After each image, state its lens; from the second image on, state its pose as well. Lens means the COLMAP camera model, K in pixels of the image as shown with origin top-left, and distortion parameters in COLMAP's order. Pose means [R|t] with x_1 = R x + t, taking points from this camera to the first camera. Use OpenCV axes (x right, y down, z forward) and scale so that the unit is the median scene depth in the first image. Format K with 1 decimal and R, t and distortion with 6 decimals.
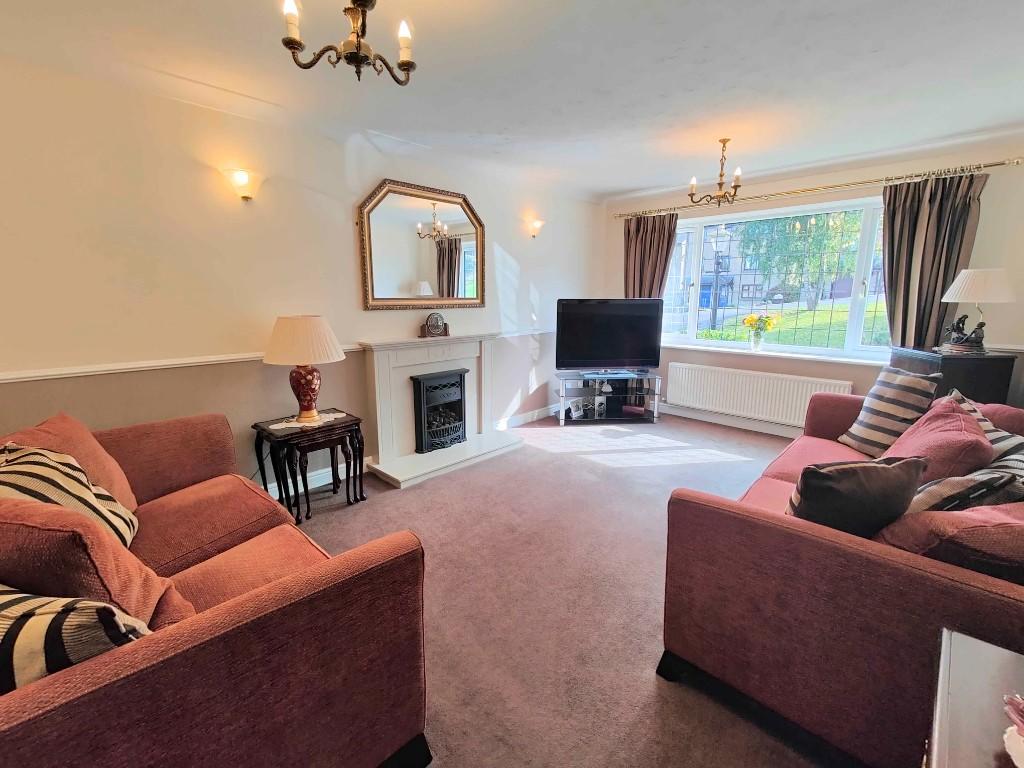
lens RADIAL K [[447.2, 0, 511.1], [0, 447.2, 379.0], [0, 0, 1]] dist [0.000621, -0.000002]
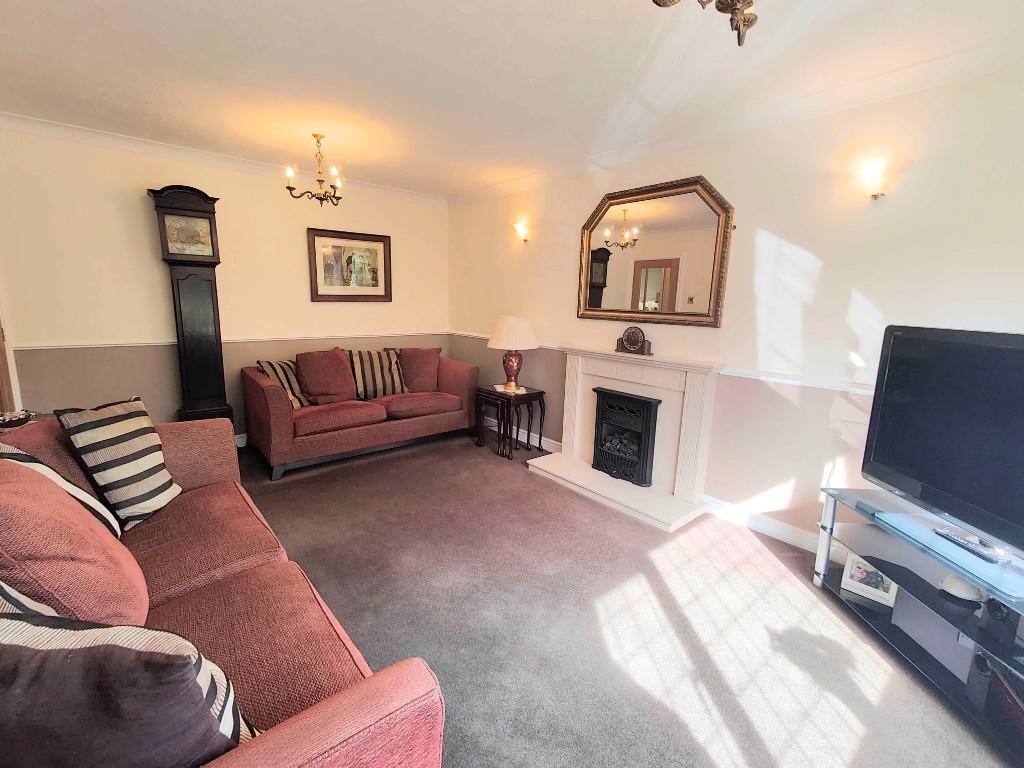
lens RADIAL K [[447.2, 0, 511.1], [0, 447.2, 379.0], [0, 0, 1]] dist [0.000621, -0.000002]
pose [[-0.108827, 0.167467, -0.979853, 0.717692], [-0.217861, 0.957725, 0.187882, -0.156341], [0.969893, 0.233918, -0.067742, 0.816714]]
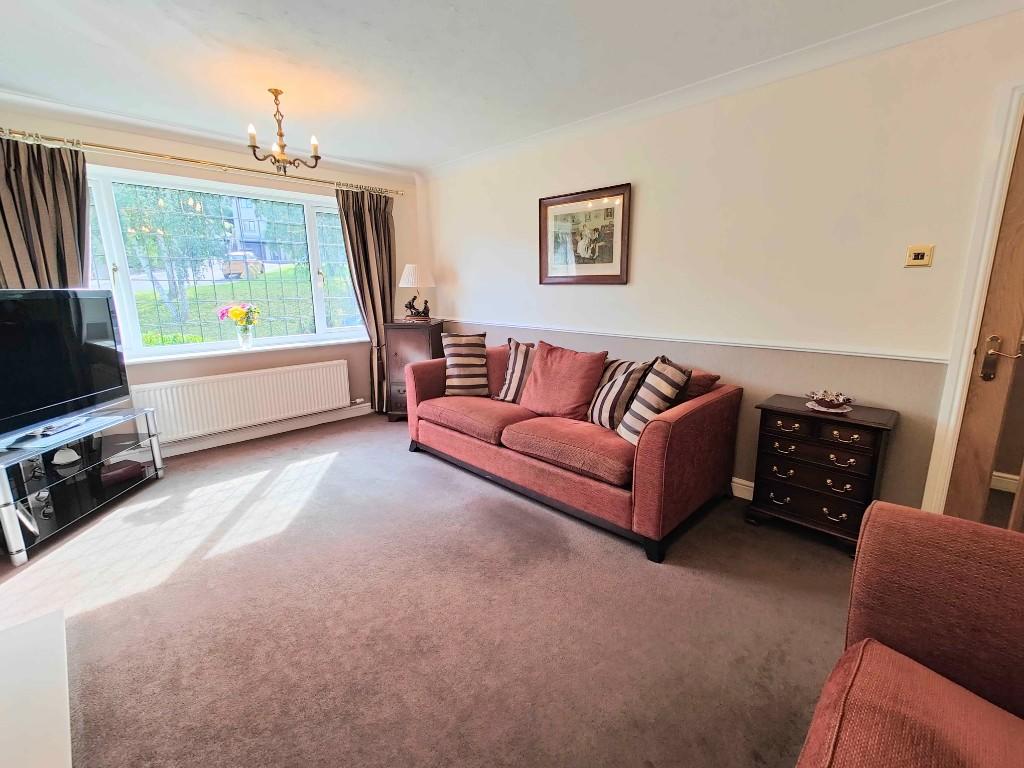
lens RADIAL K [[447.2, 0, 511.1], [0, 447.2, 379.0], [0, 0, 1]] dist [0.000621, -0.000002]
pose [[0.009749, -0.201025, 0.979538, -0.369164], [0.196653, 0.960840, 0.195230, -0.086764], [-0.980425, 0.190726, 0.048899, 0.545452]]
